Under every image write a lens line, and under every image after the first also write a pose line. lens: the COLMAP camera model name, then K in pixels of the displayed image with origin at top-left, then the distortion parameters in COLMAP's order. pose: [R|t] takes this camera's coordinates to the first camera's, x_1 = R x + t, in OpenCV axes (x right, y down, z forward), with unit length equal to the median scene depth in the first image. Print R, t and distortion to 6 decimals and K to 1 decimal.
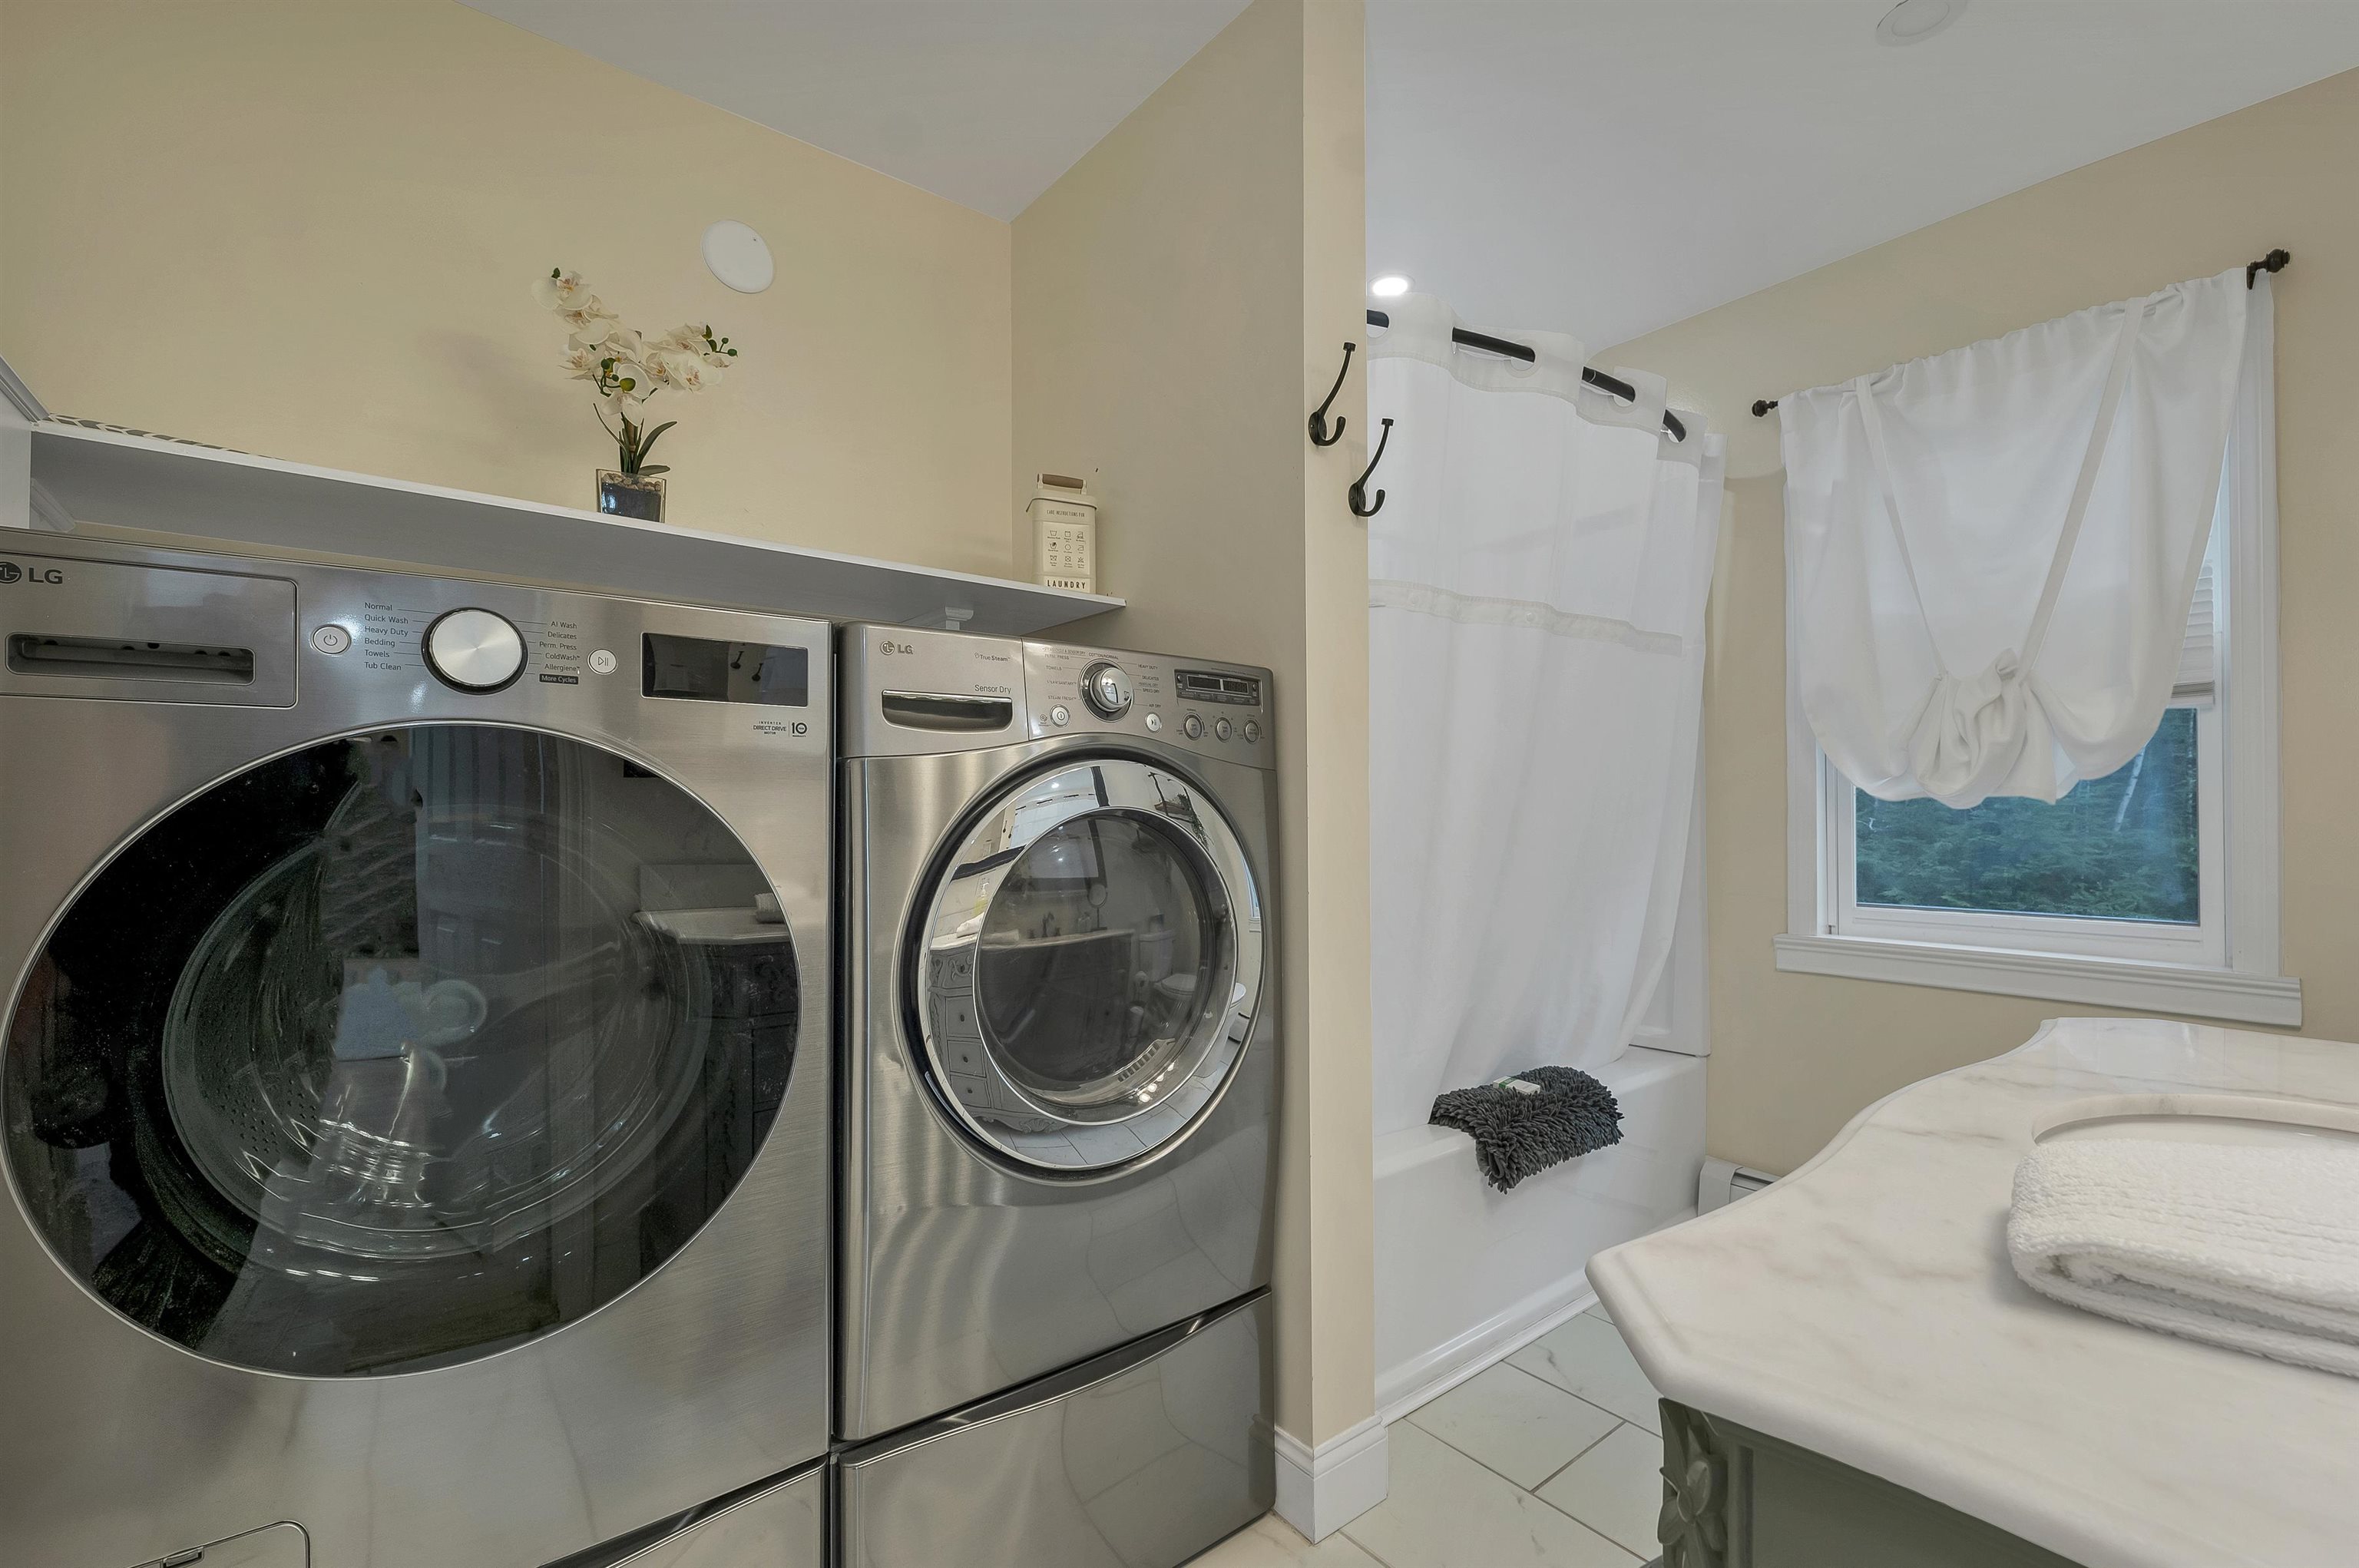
lens RADIAL K [[985.5, 0, 1167.7], [0, 985.5, 798.9], [0, 0, 1]] dist [-0.001107, -0.000597]
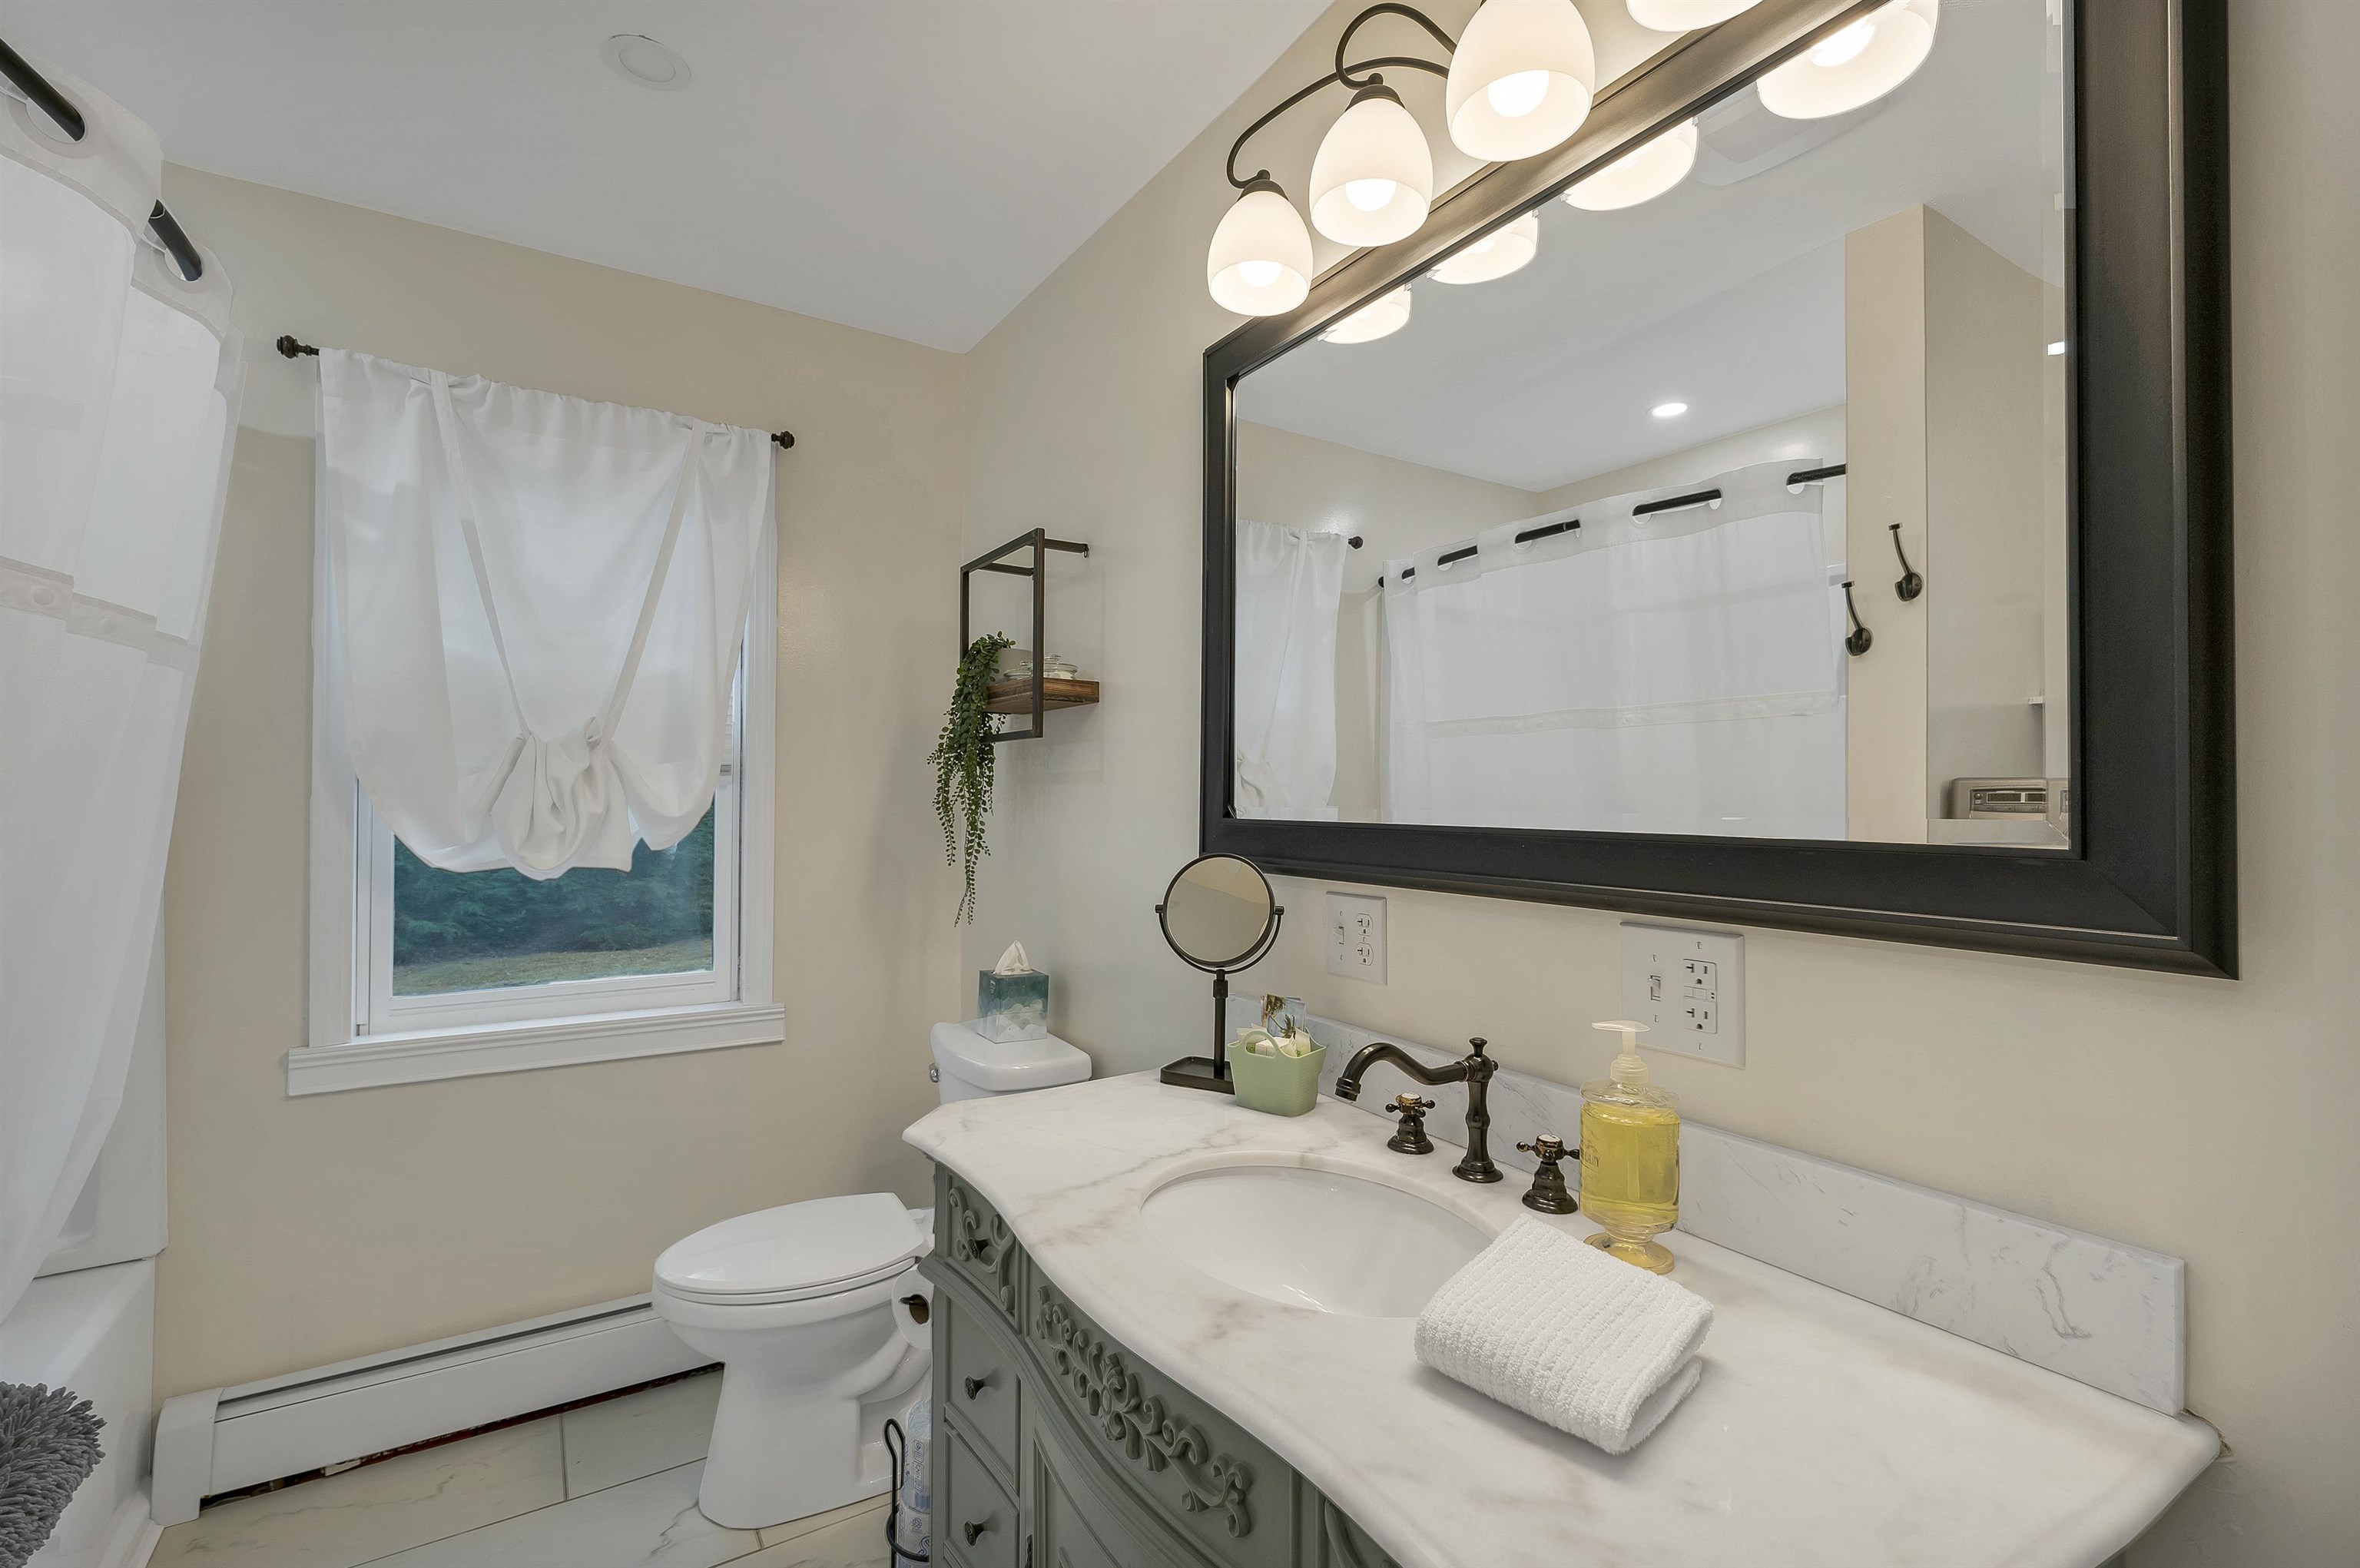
lens RADIAL K [[1032.0, 0, 1180.0], [0, 1032.0, 784.0], [0, 0, 1]] dist [-0.001216, -0.000471]
pose [[0.106599, 0.016918, 0.994158, -0.109597], [-0.011593, 0.999808, -0.015771, -0.071943], [-0.994235, -0.009844, 0.106774, 0.284475]]
